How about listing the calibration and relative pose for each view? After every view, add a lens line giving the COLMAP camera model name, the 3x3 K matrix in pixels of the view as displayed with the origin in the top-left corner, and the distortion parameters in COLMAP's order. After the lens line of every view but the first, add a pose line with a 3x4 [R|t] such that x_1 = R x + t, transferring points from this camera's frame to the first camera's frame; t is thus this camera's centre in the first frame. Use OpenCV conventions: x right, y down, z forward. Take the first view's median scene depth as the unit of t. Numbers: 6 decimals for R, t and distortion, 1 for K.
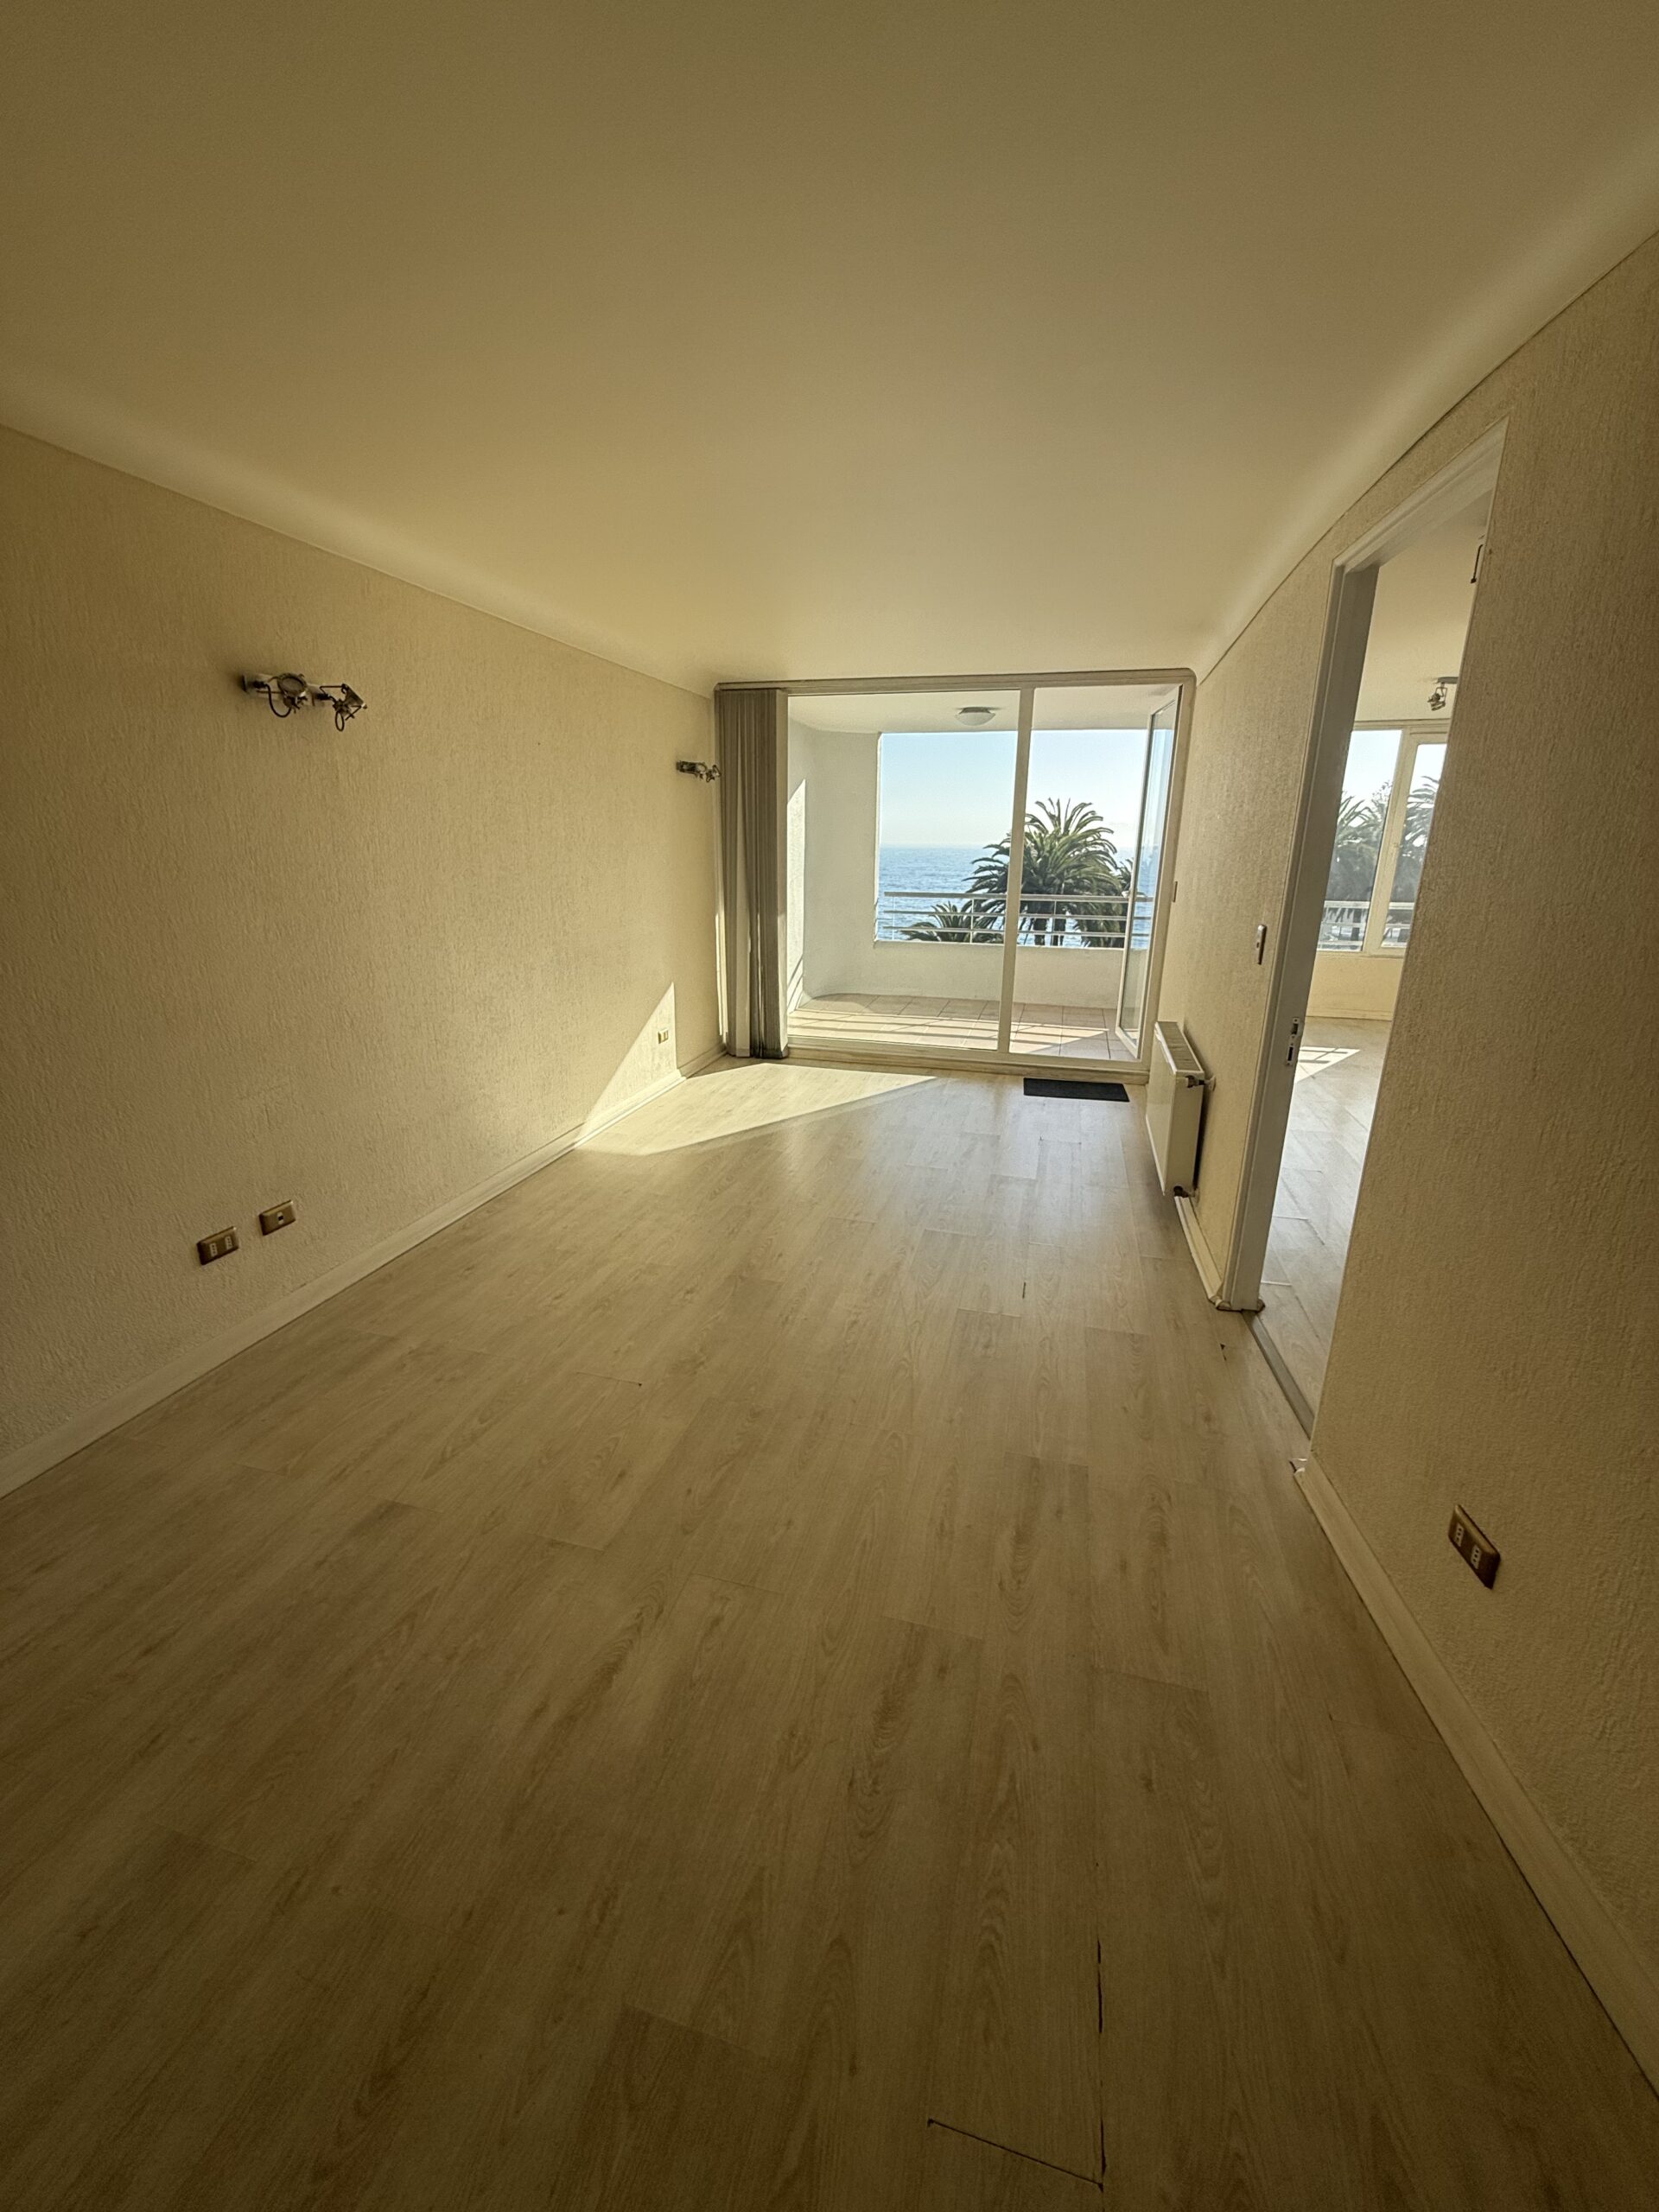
lens RADIAL K [[877.0, 0, 832.1], [0, 877.0, 1101.2], [0, 0, 1]] dist [-0.002530, 0.000025]
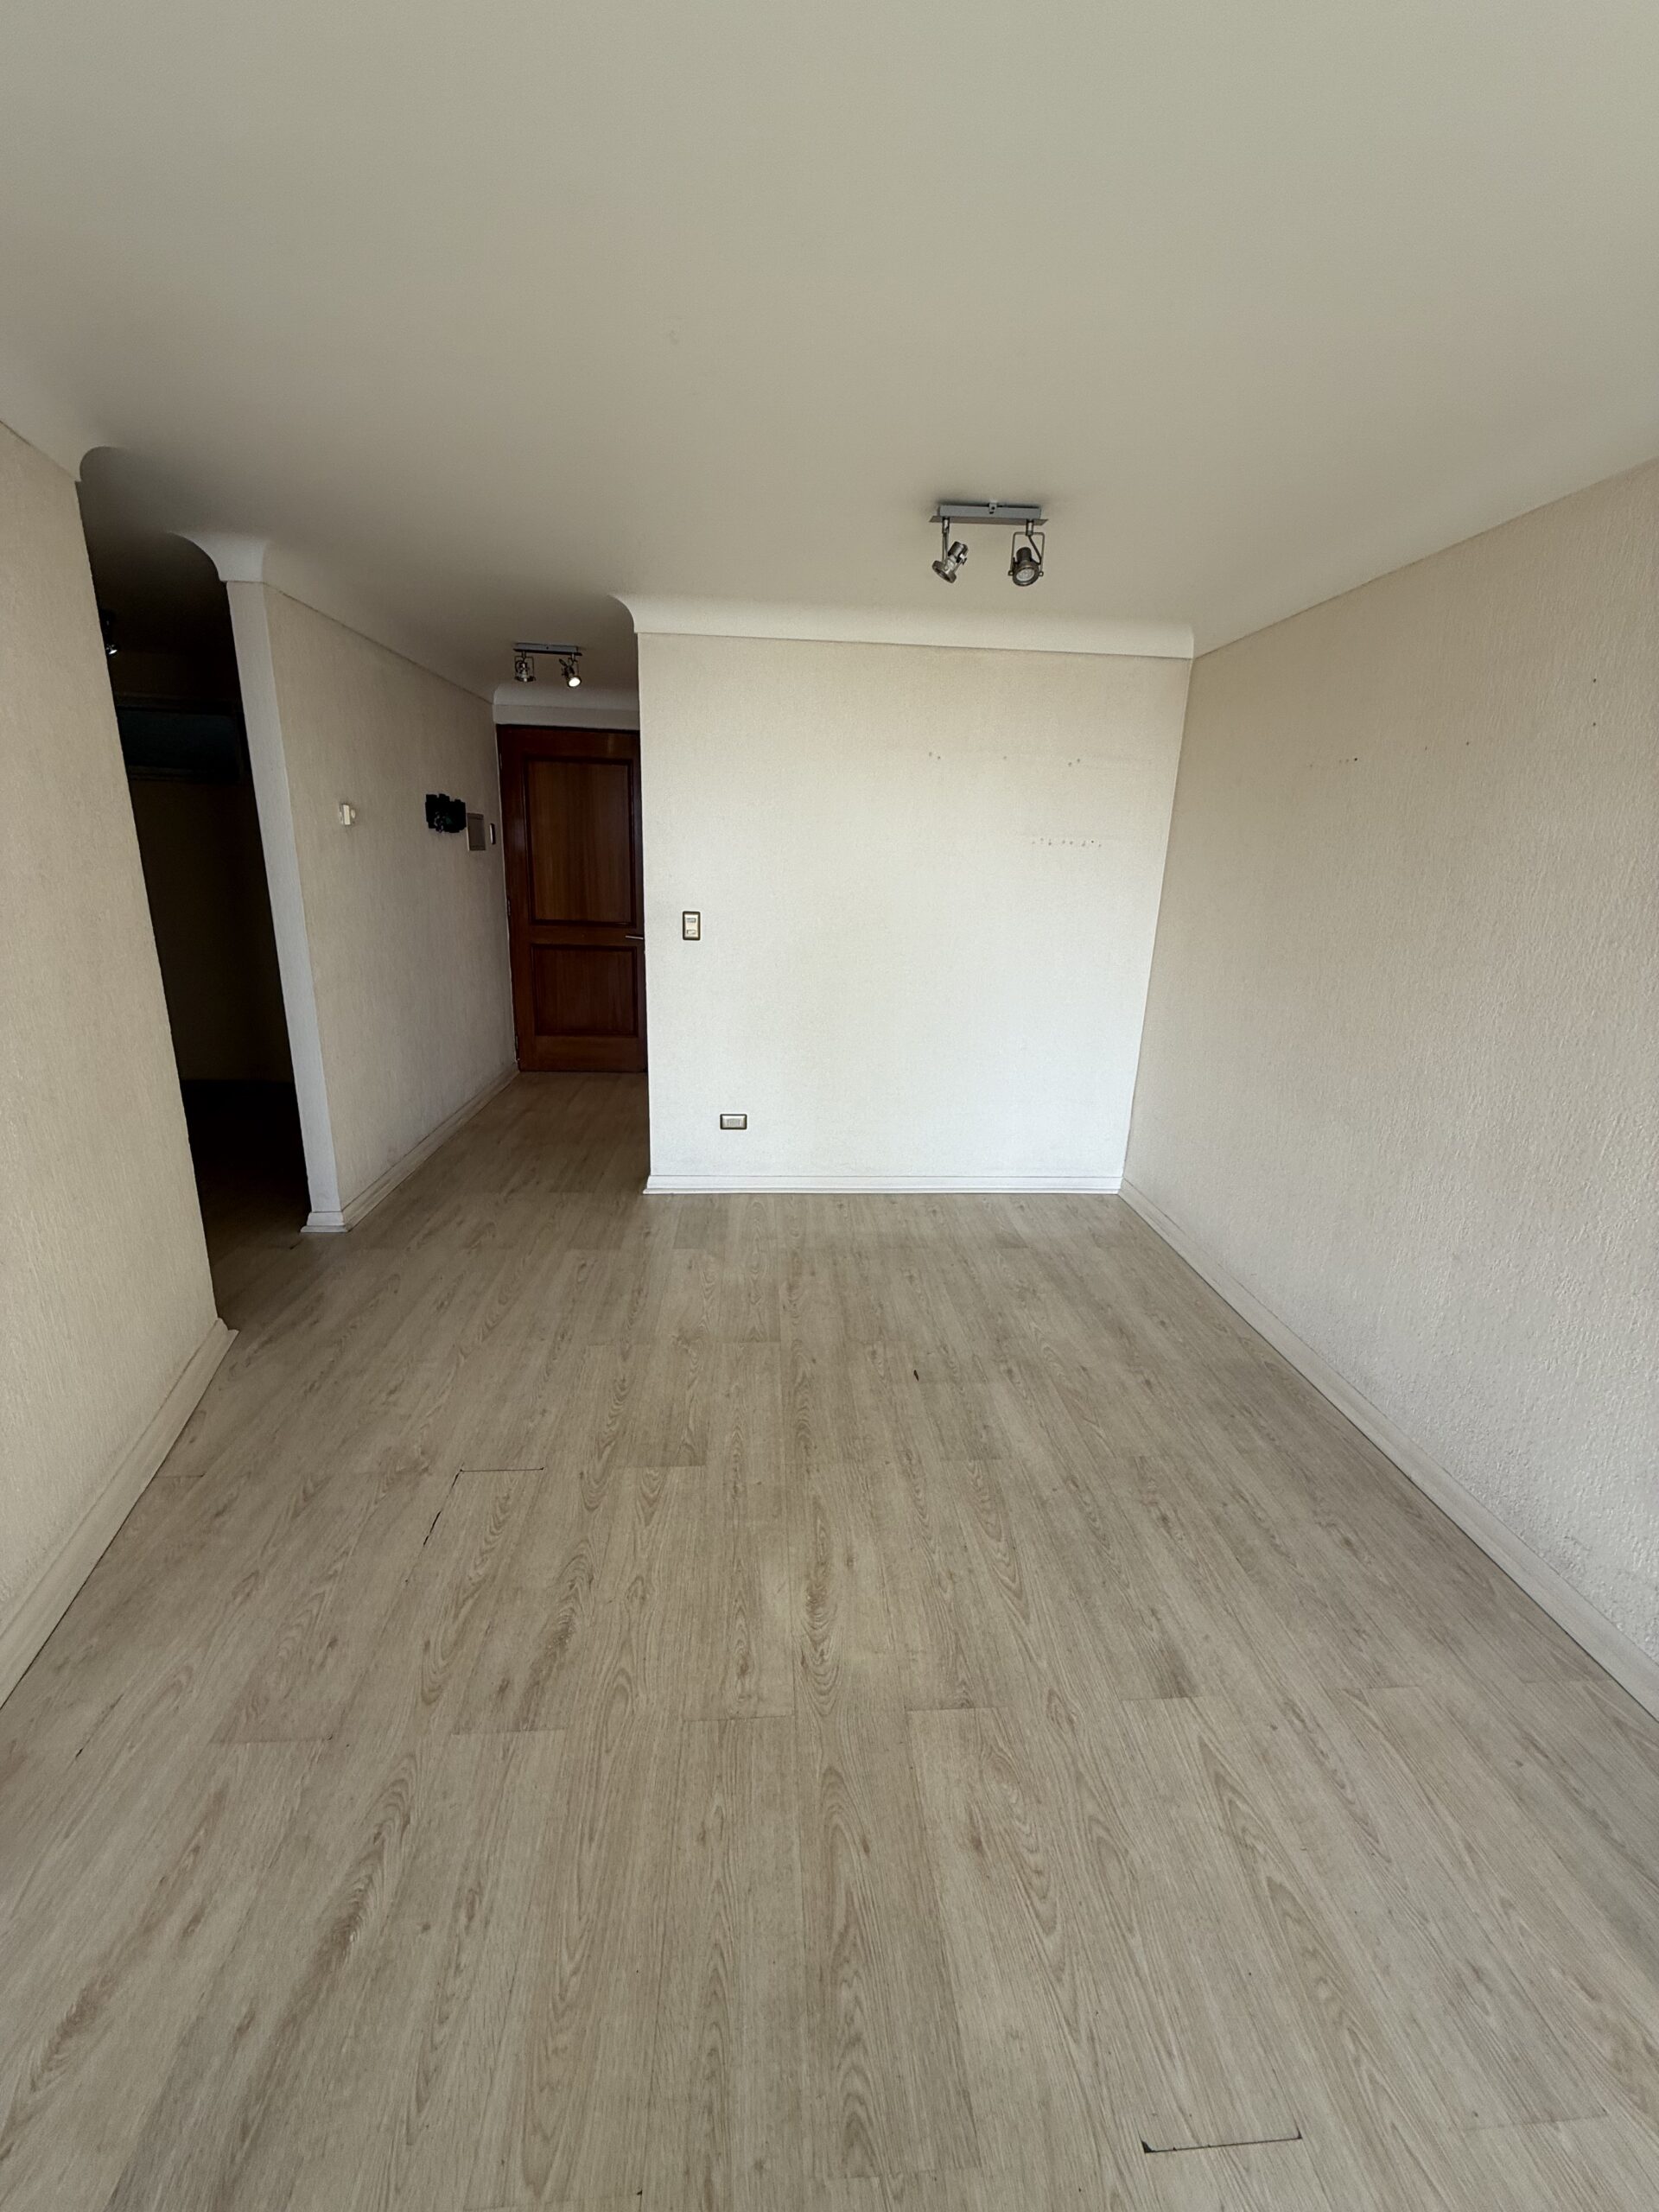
lens RADIAL K [[877.0, 0, 832.1], [0, 877.0, 1101.2], [0, 0, 1]] dist [-0.002530, 0.000025]
pose [[-0.941824, 0.047366, -0.332752, 0.068793], [-0.140002, 0.844759, 0.516510, -0.454179], [0.305561, 0.533047, -0.788983, 1.449410]]
